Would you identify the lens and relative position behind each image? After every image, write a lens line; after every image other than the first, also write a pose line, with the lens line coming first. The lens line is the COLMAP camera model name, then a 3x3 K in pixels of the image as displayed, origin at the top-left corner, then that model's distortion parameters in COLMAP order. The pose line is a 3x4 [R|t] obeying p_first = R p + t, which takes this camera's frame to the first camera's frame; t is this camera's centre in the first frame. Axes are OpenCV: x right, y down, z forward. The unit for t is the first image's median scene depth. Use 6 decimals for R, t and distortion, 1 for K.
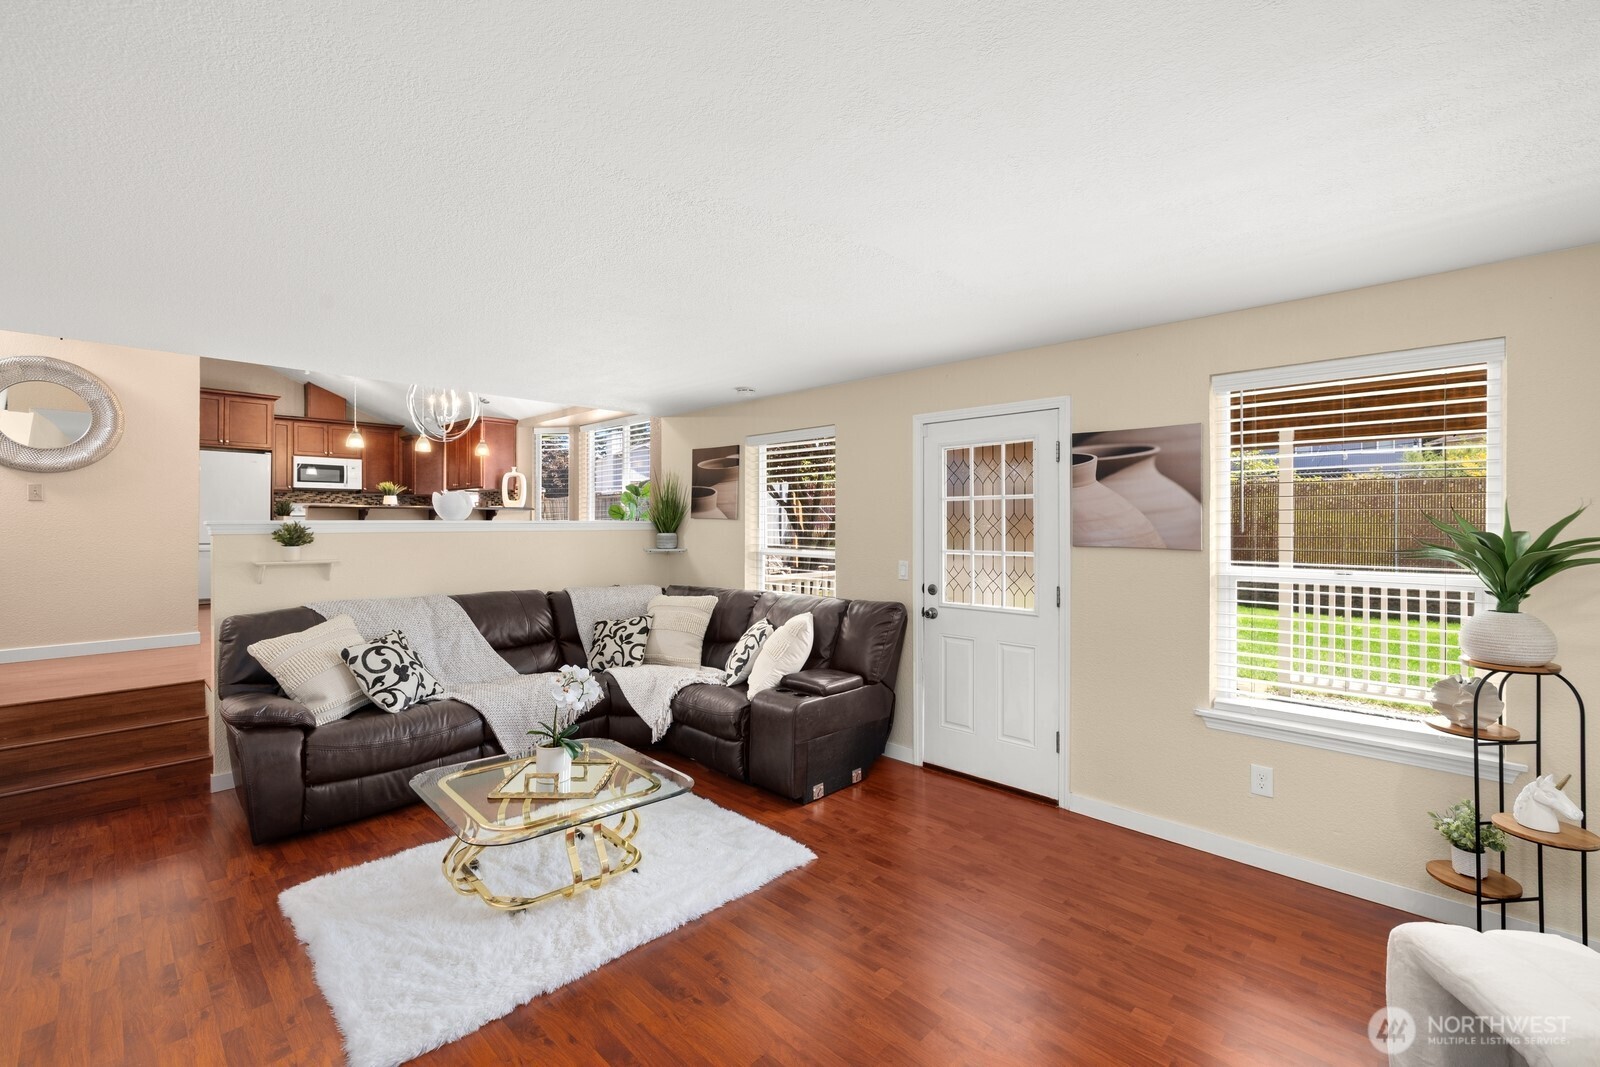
lens RADIAL K [[684.4, 0, 799.2], [0, 684.4, 522.5], [0, 0, 1]] dist [0.000239, 0.000469]
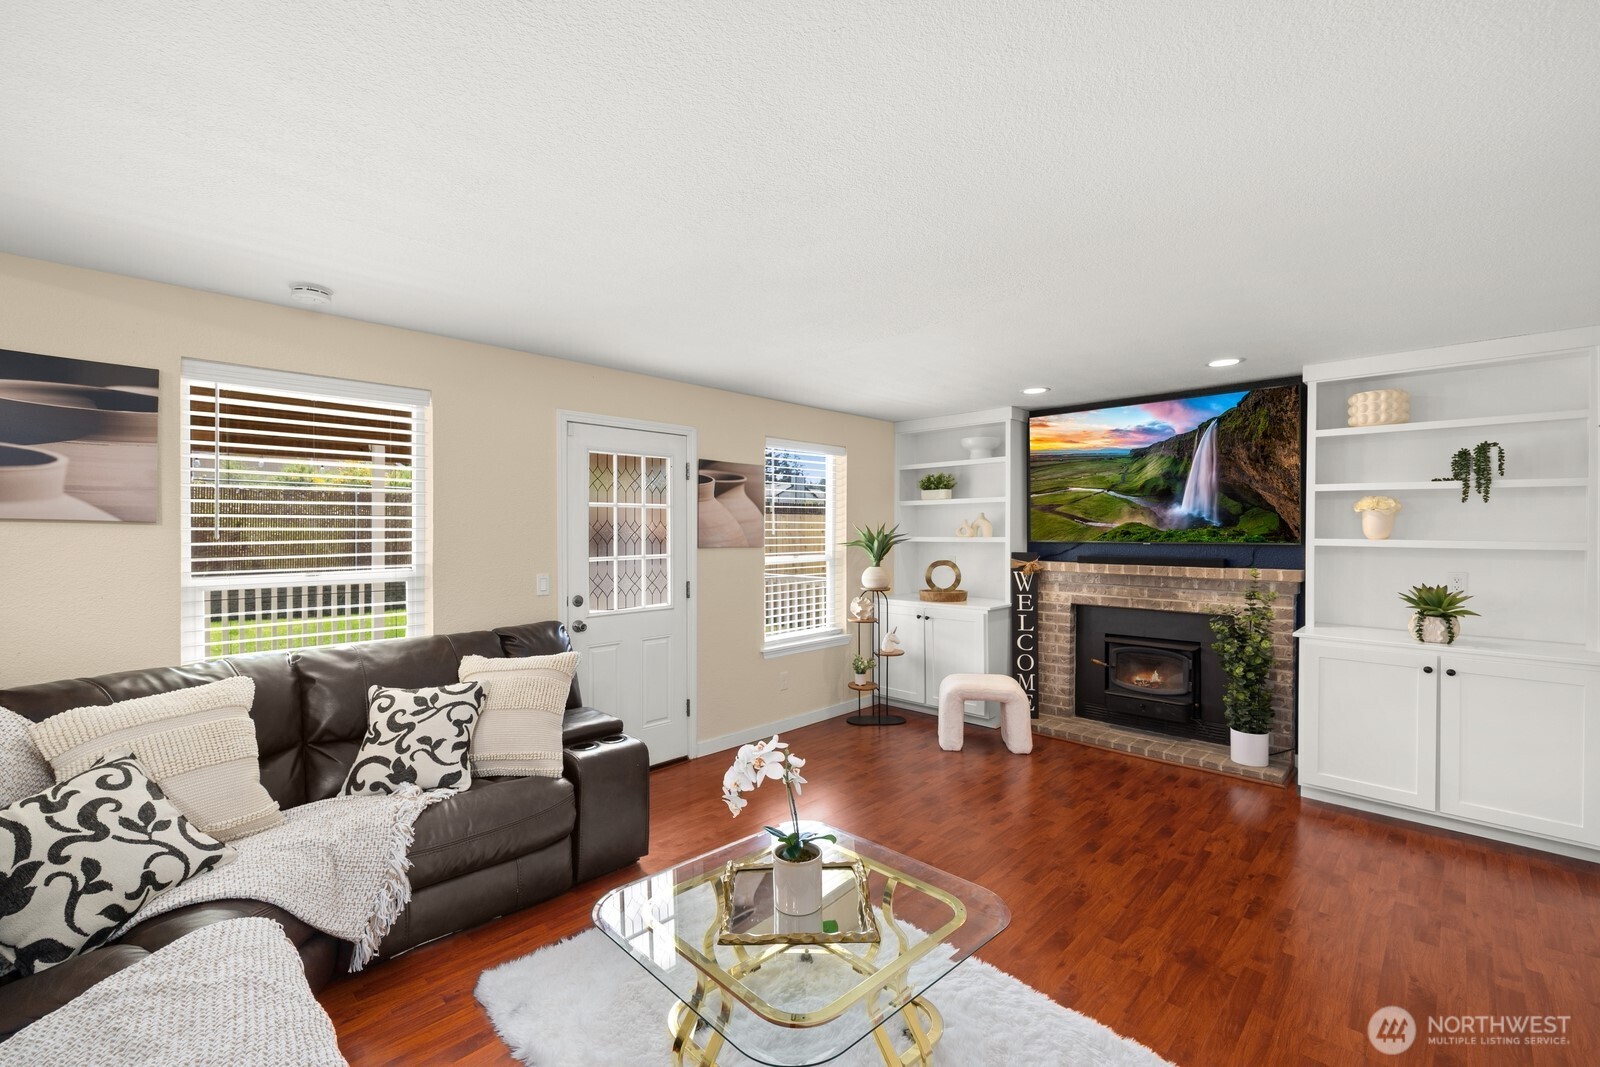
lens RADIAL K [[684.4, 0, 789.4], [0, 684.4, 533.5], [0, 0, 1]] dist [0.000239, 0.000469]
pose [[0.000364, -0.006742, 0.999977, -0.893718], [0.000581, 0.999977, 0.006742, -0.000101], [-1.000000, 0.000579, 0.000368, 0.860670]]
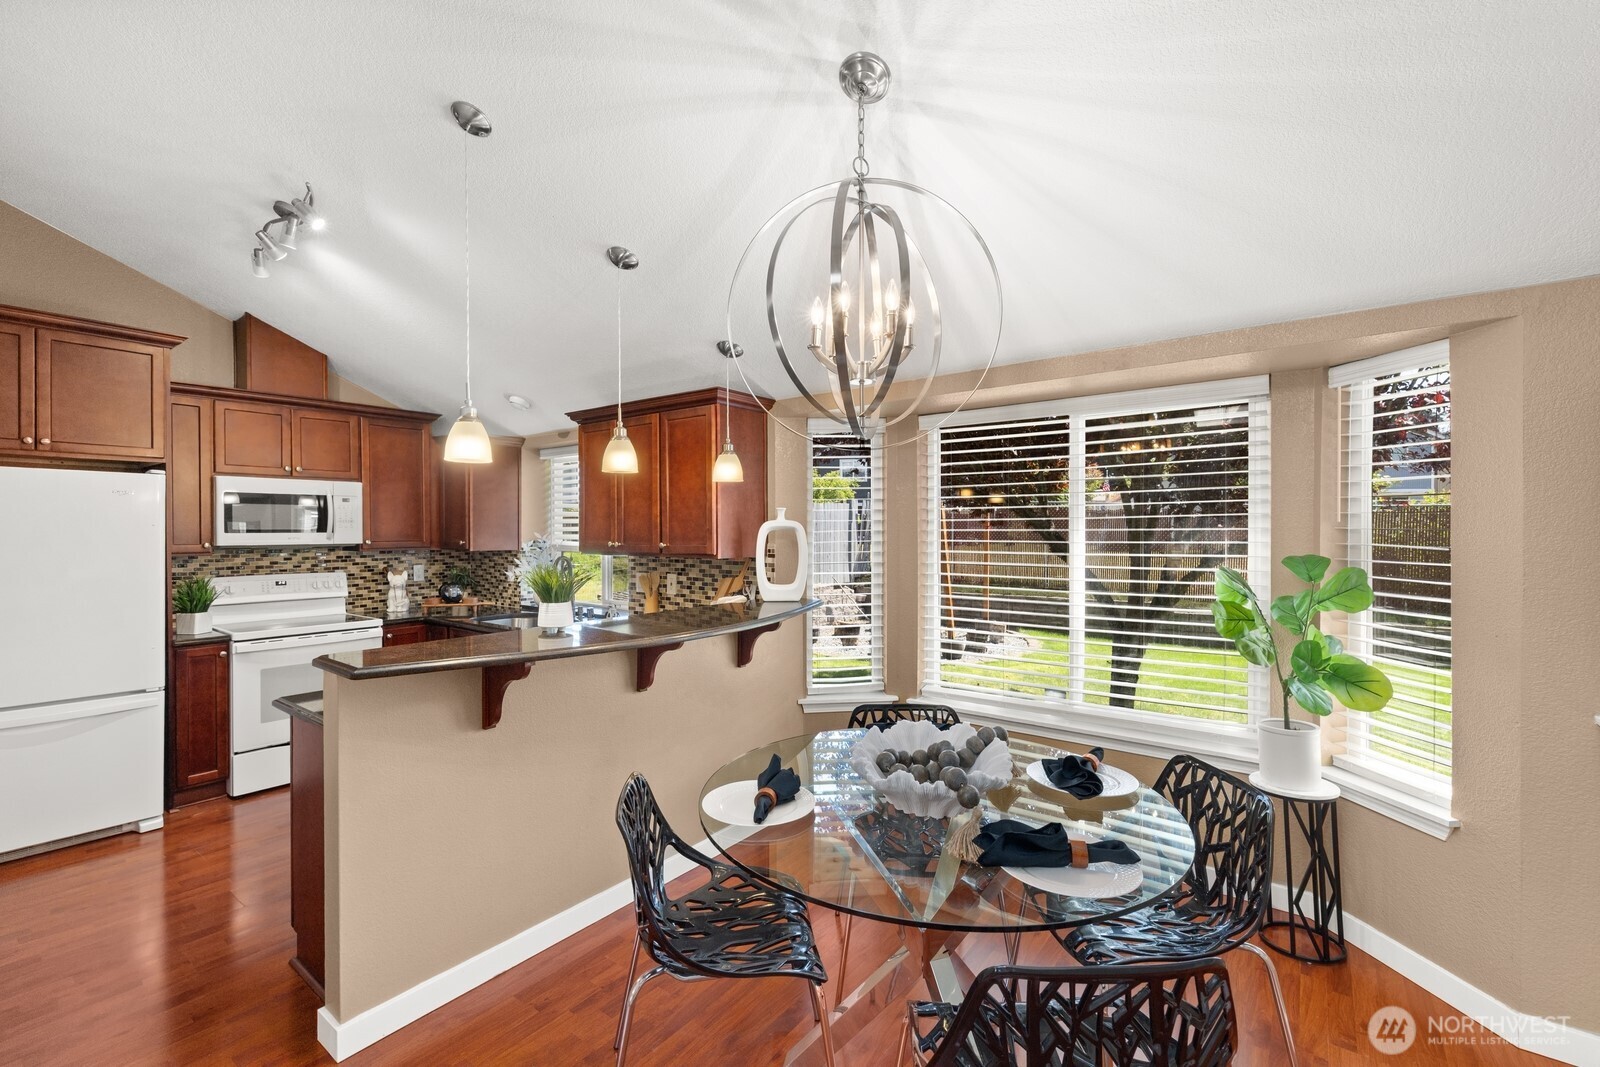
lens RADIAL K [[684.4, 0, 789.0], [0, 684.4, 533.6], [0, 0, 1]] dist [0.000239, 0.000469]
pose [[0.992404, -0.013300, 0.122301, -0.299842], [0.012671, 0.999902, 0.005920, -0.040919], [-0.122368, -0.004325, 0.992475, 0.362277]]
